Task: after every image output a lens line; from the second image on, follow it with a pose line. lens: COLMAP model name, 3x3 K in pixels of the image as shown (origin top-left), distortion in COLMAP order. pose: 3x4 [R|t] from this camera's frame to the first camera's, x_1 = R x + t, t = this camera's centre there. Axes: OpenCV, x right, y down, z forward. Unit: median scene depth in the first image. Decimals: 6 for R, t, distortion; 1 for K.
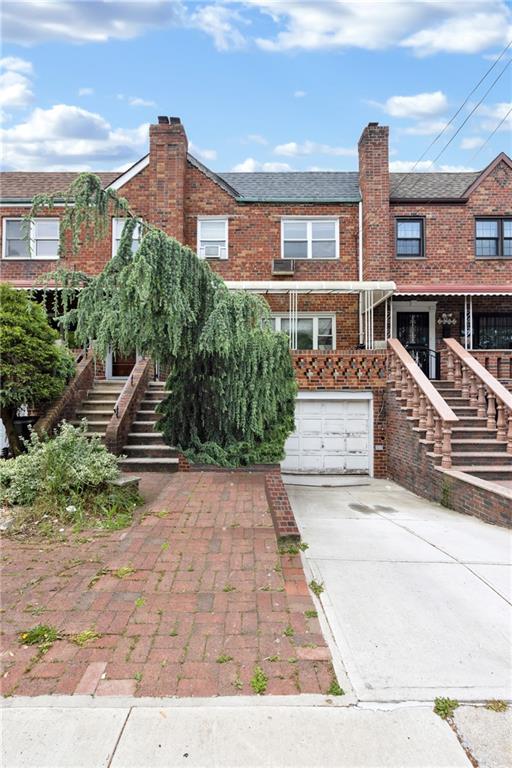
lens RADIAL K [[343.0, 0, 256.0], [0, 343.0, 384.0], [0, 0, 1]] dist [-0.000005, 0.000045]
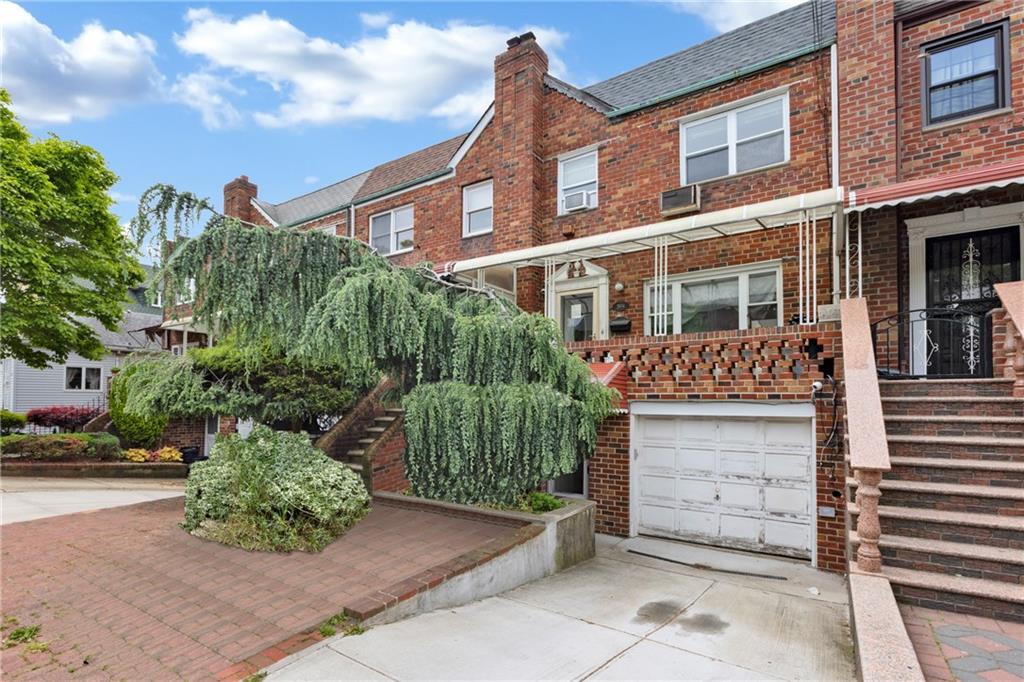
lens RADIAL K [[482.0, 0, 512.3], [0, 482.0, 385.7], [0, 0, 1]] dist [0.000693, -0.000609]
pose [[0.839212, -0.018898, -0.543476, 0.288026], [0.015290, 0.999821, -0.011156, -0.002592], [0.543590, 0.001053, 0.839350, 0.106481]]
